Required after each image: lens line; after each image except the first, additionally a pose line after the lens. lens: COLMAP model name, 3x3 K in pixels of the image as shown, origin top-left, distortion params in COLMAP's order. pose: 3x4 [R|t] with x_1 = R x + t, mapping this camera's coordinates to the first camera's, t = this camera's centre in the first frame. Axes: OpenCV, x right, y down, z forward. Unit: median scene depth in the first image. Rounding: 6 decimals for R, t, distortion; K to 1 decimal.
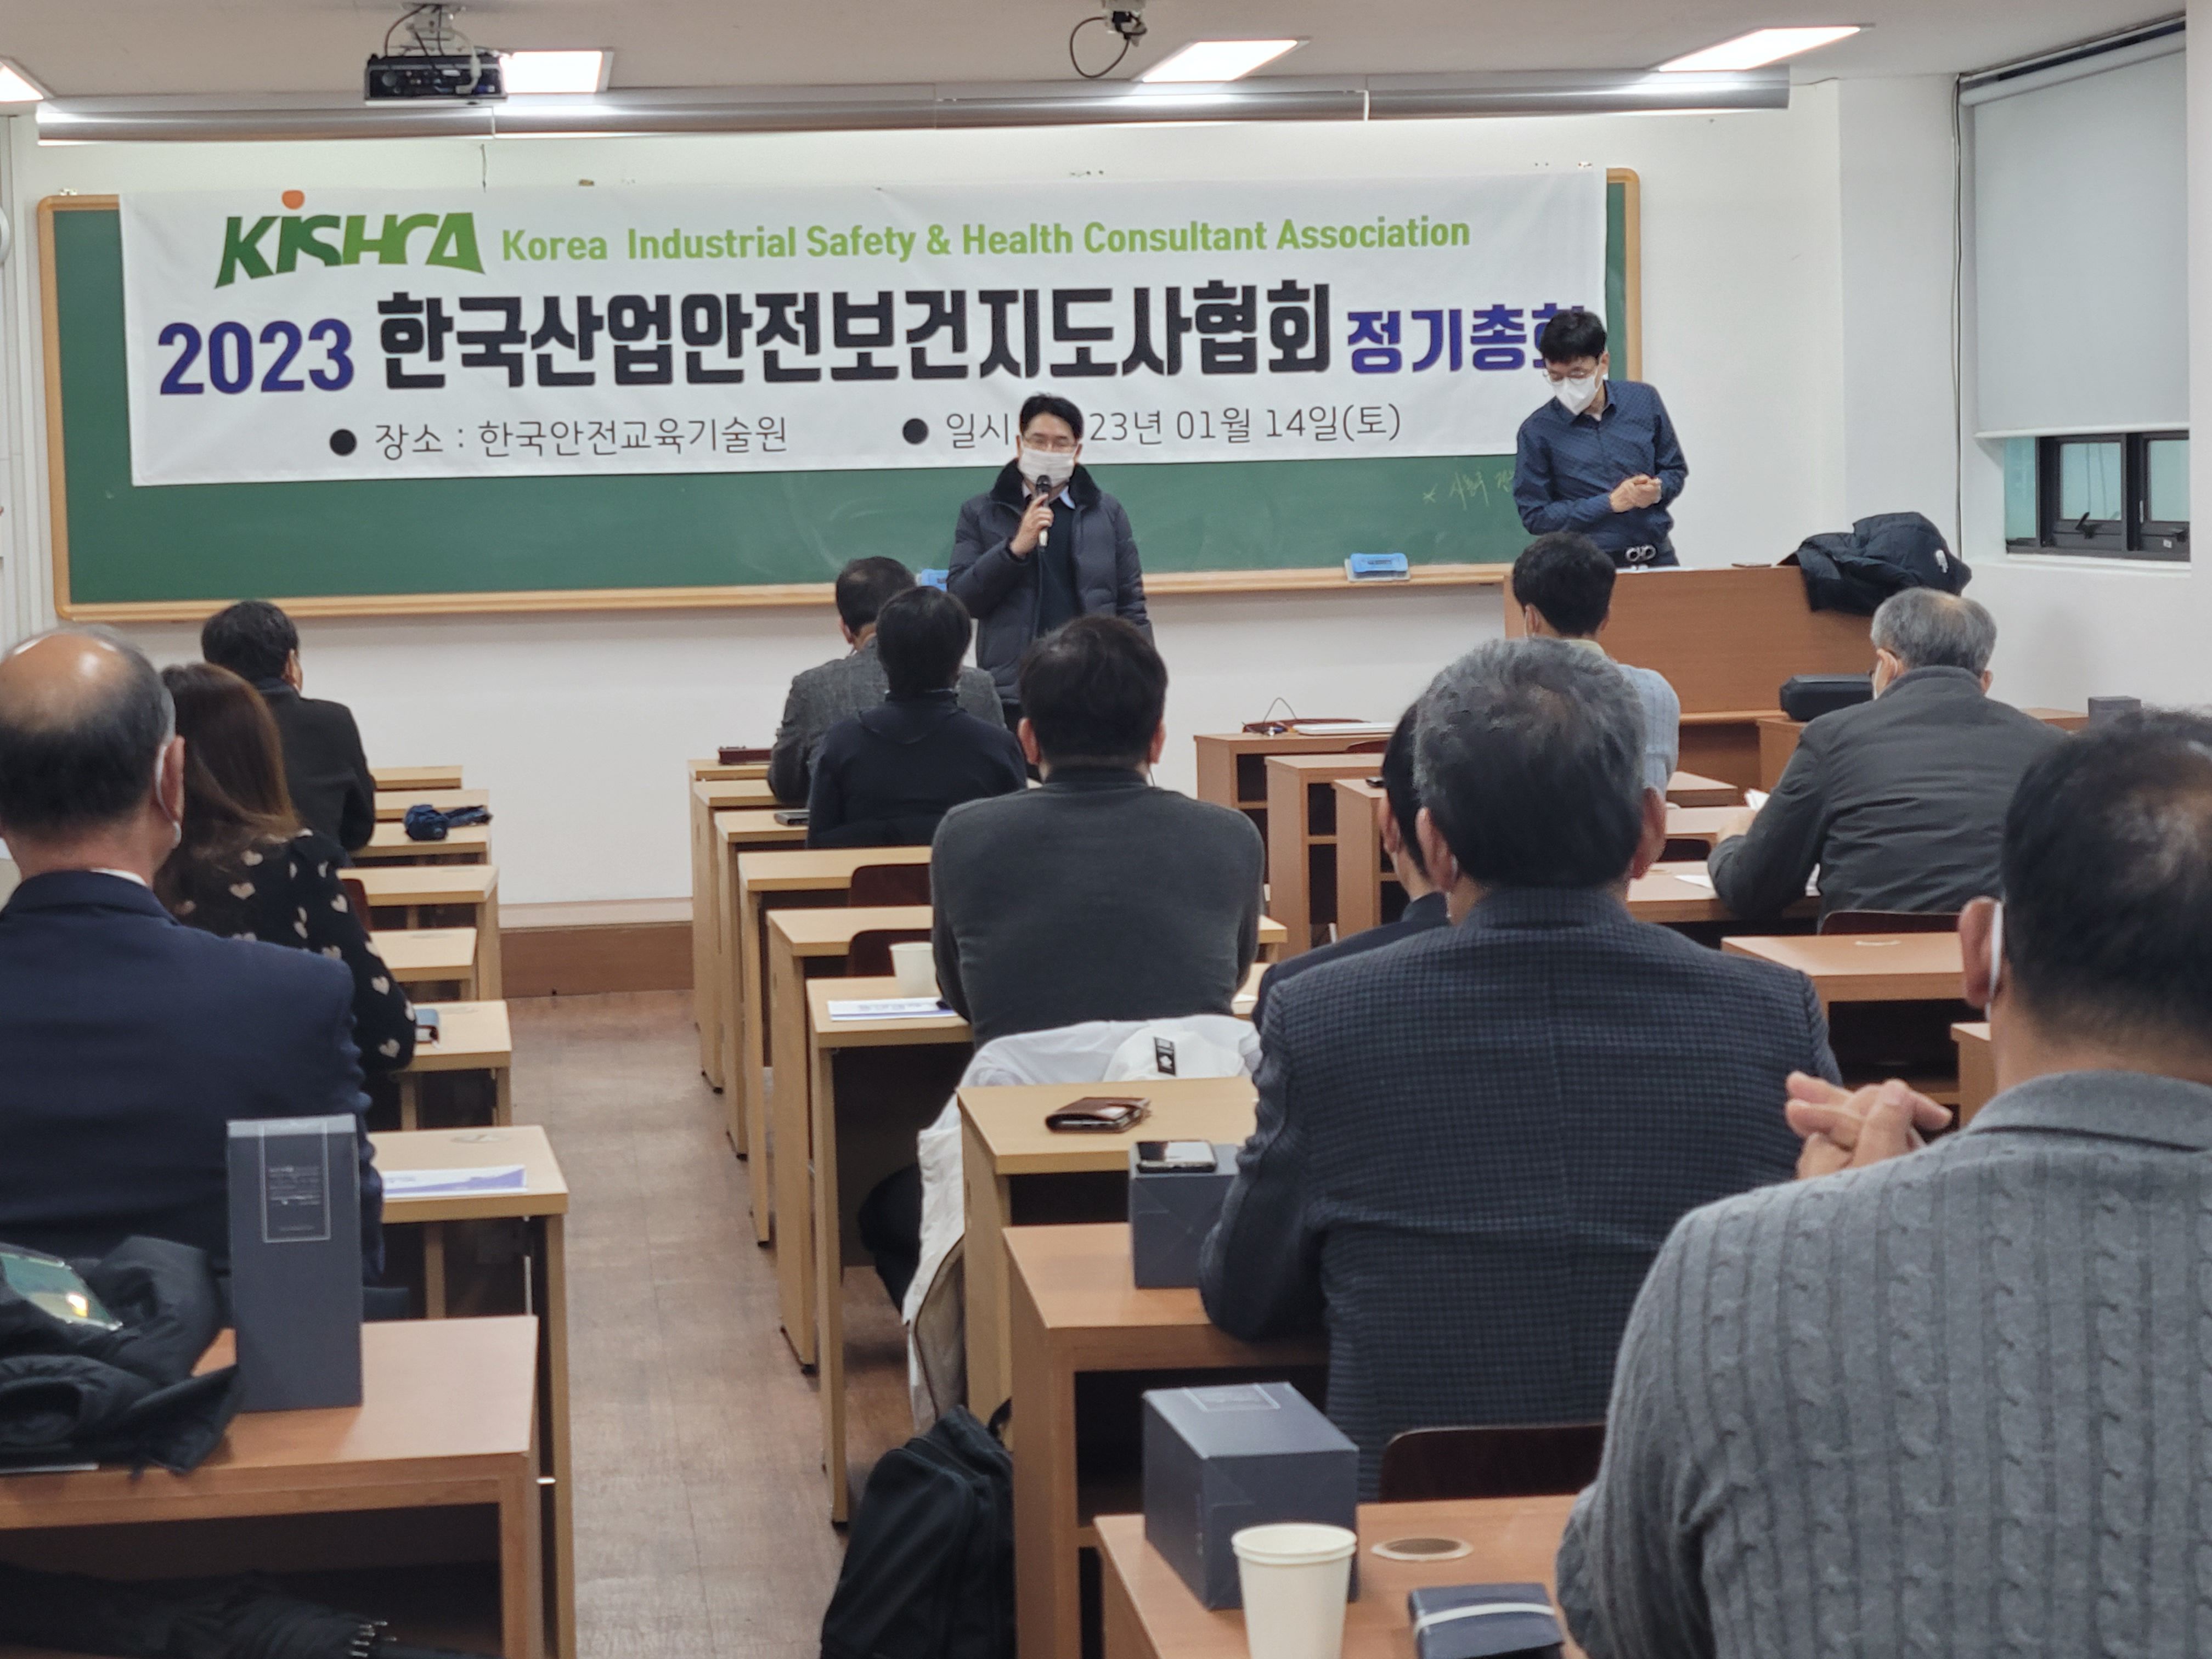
lens RADIAL K [[4857.2, 0, 1094.2], [0, 4857.2, 881.9], [0, 0, 1]] dist [0.036813, 0.804709]
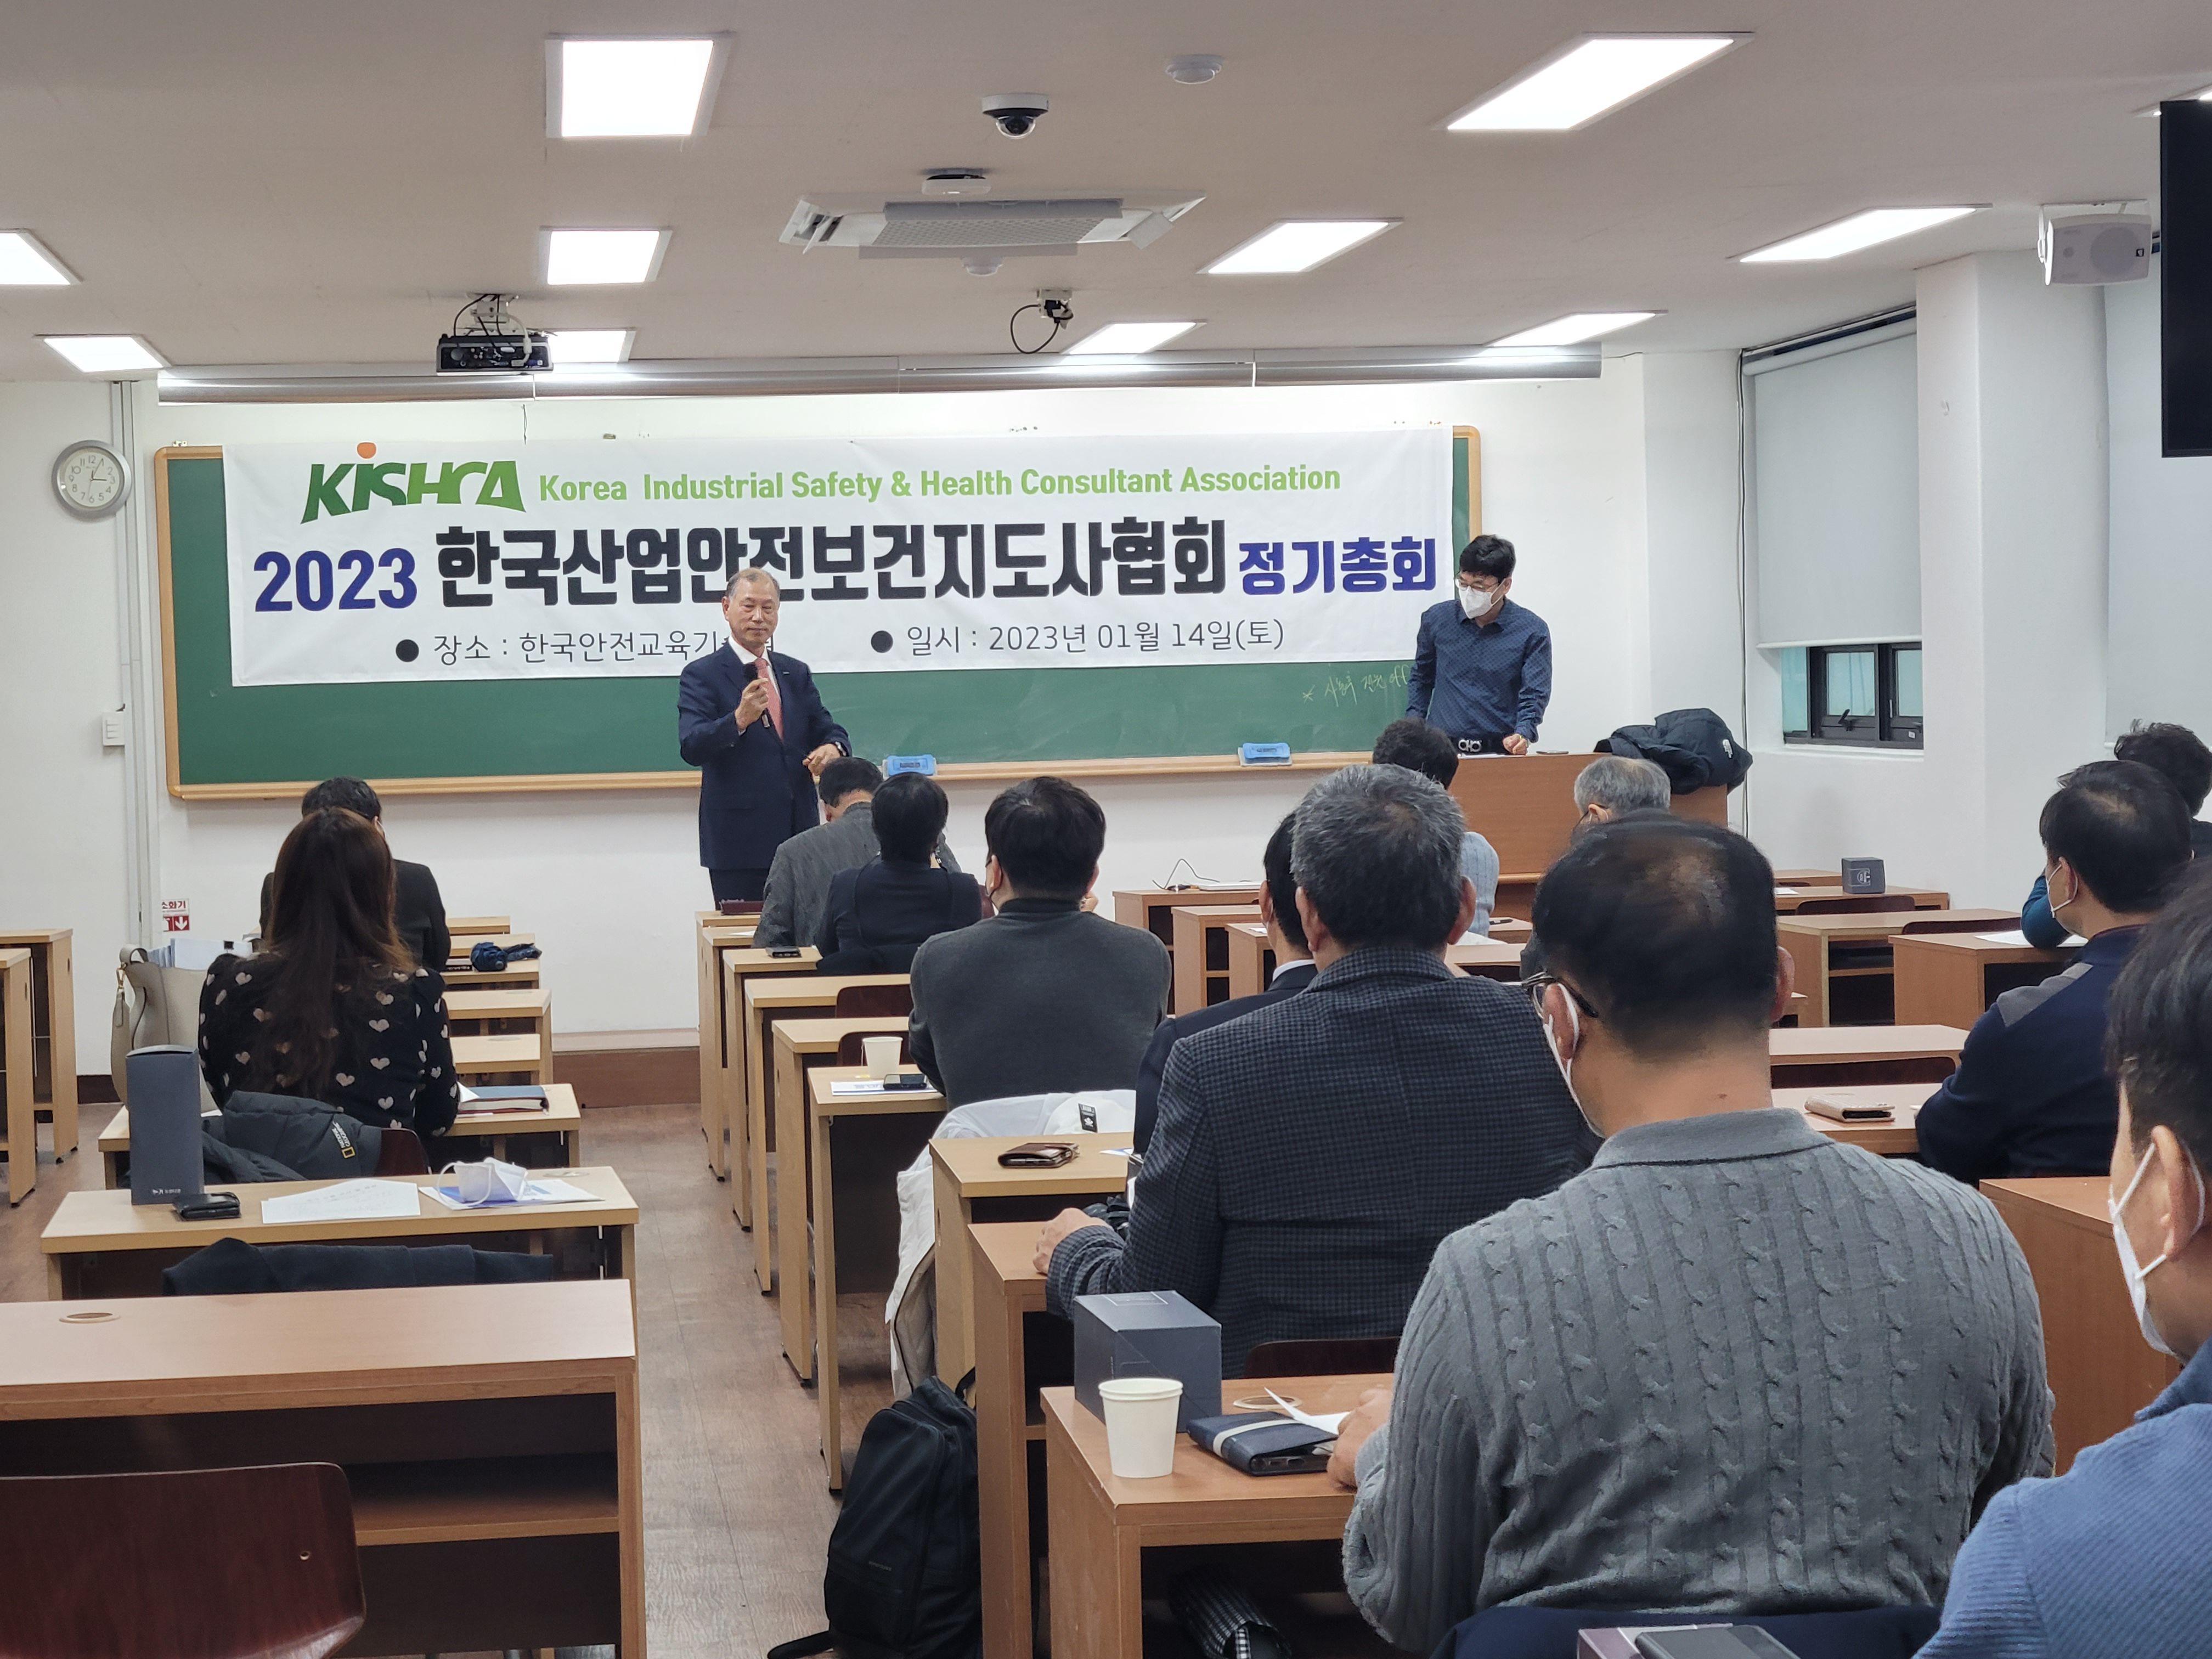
lens RADIAL K [[4478.3, 0, 1112.8], [0, 4478.3, 977.4], [0, 0, 1]] dist [0.032506, 0.771318]
pose [[0.999799, -0.001194, 0.020002, -0.001796], [0.001584, 0.999808, -0.019507, 0.012604], [-0.019975, 0.019535, 0.999610, -0.113352]]
